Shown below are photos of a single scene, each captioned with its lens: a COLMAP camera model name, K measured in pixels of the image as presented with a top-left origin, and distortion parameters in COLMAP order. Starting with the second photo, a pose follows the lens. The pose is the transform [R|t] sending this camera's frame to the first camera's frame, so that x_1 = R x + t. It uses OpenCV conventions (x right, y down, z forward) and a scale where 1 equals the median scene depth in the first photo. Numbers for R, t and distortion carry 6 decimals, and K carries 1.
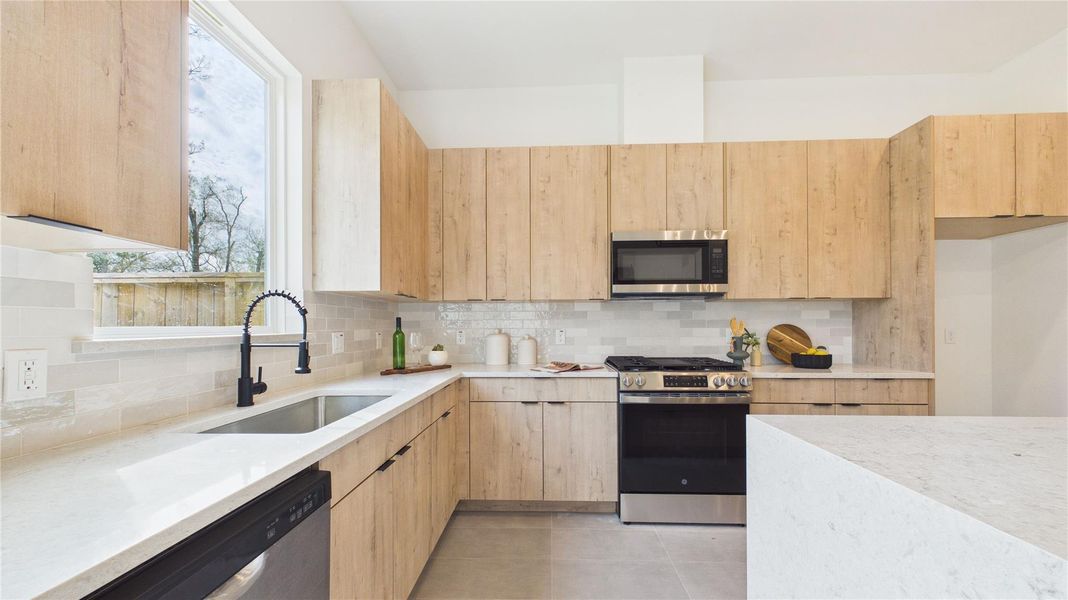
lens RADIAL K [[391.7, 0, 534.6], [0, 391.7, 324.6], [0, 0, 1]] dist [0.003944, -0.000399]
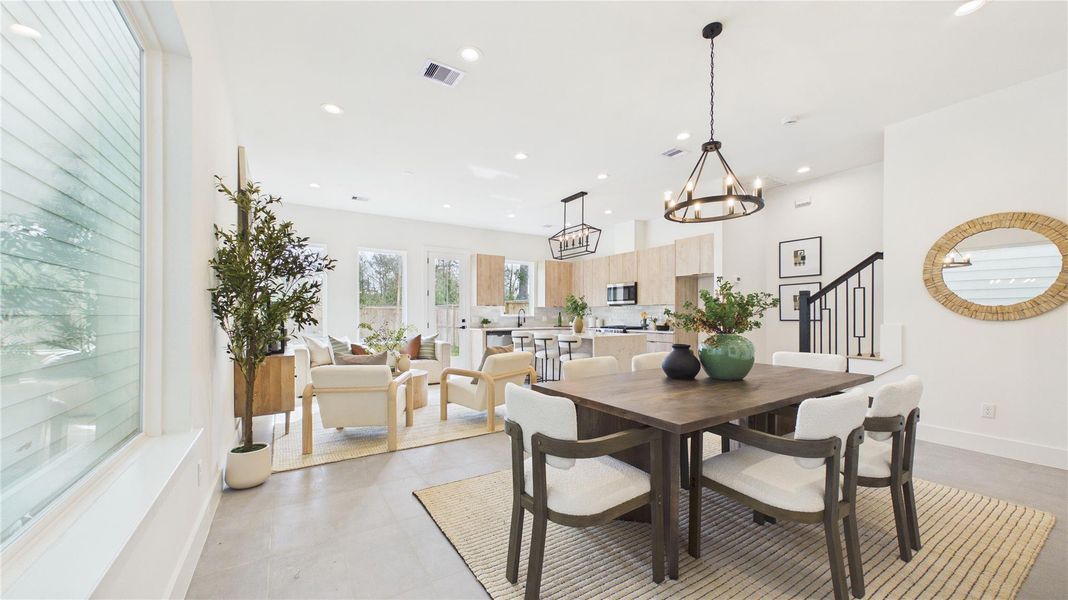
lens RADIAL K [[391.7, 0, 534.0], [0, 391.7, 314.7], [0, 0, 1]] dist [0.003944, -0.000399]
pose [[0.570706, 0.002833, -0.821149, 2.459884], [-0.000279, 0.999995, 0.003256, -0.007878], [0.821154, -0.001629, 0.570704, -1.278105]]
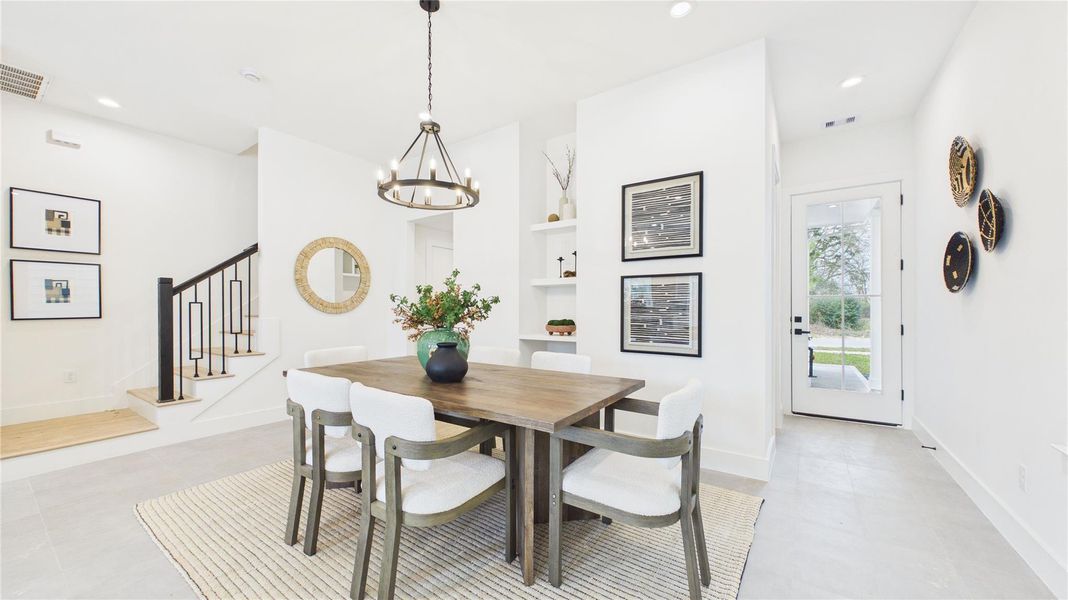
lens RADIAL K [[391.7, 0, 539.4], [0, 391.7, 306.9], [0, 0, 1]] dist [0.003944, -0.000399]
pose [[0.534355, 0.004793, 0.845246, 1.262140], [-0.001811, 0.999988, -0.004526, -0.007959], [-0.845258, 0.000888, 0.534358, -1.059520]]
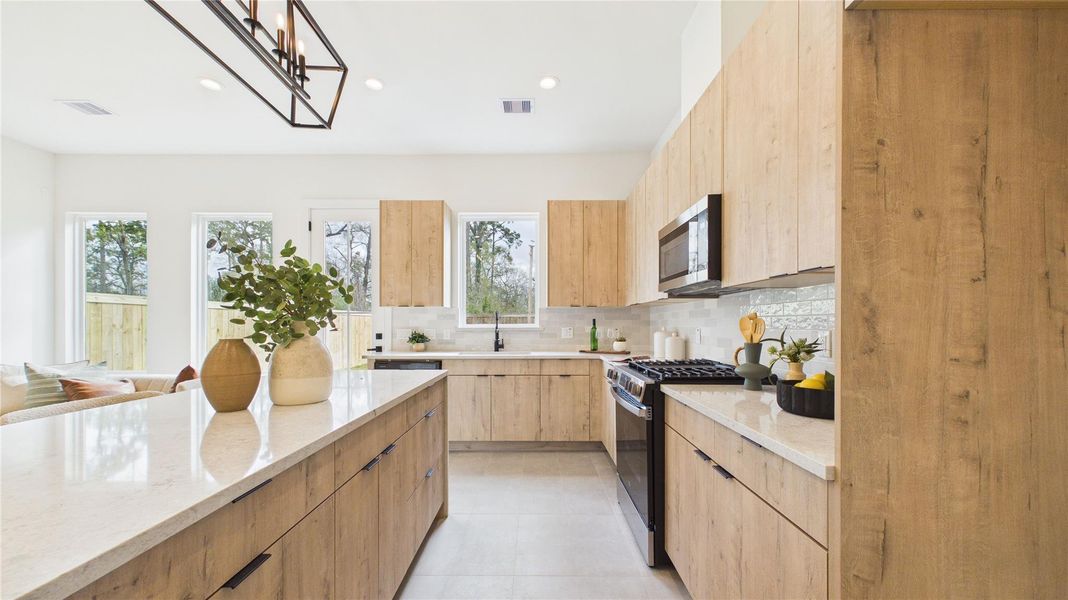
lens RADIAL K [[391.7, 0, 534.3], [0, 391.7, 323.7], [0, 0, 1]] dist [0.003944, -0.000399]
pose [[0.039160, 0.002351, -0.999230, 1.209516], [0.002180, 0.999995, 0.002438, -0.003622], [0.999231, -0.002274, 0.039155, 0.648030]]
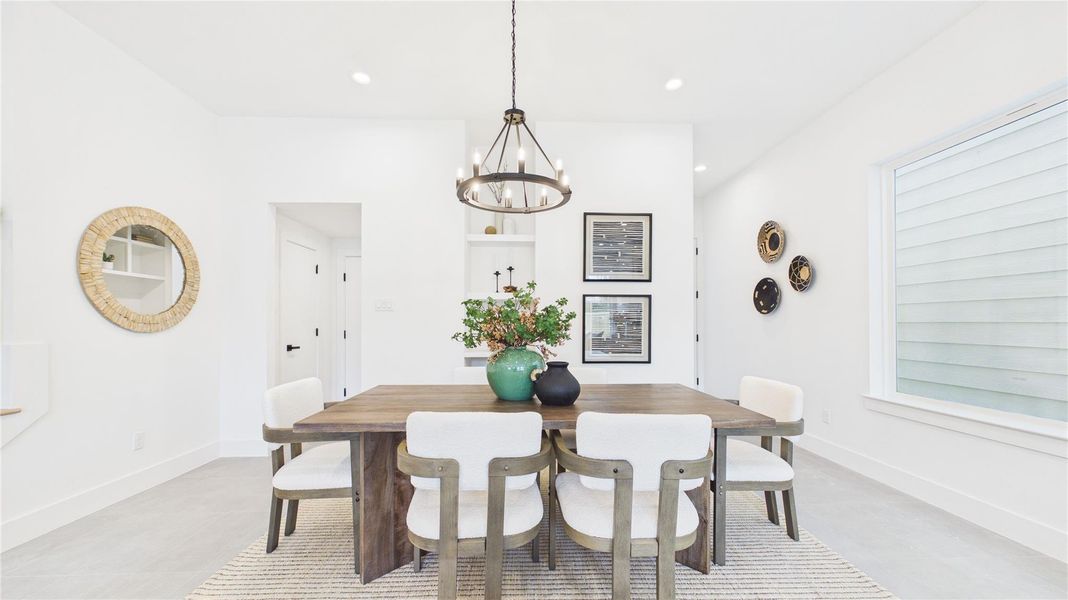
lens RADIAL K [[391.7, 0, 533.3], [0, 391.7, 318.1], [0, 0, 1]] dist [0.003944, -0.000399]
pose [[-0.072264, 0.013373, 0.997296, 1.098920], [-0.000456, 0.999910, -0.013441, -0.011085], [-0.997385, -0.001426, -0.072252, -0.327702]]
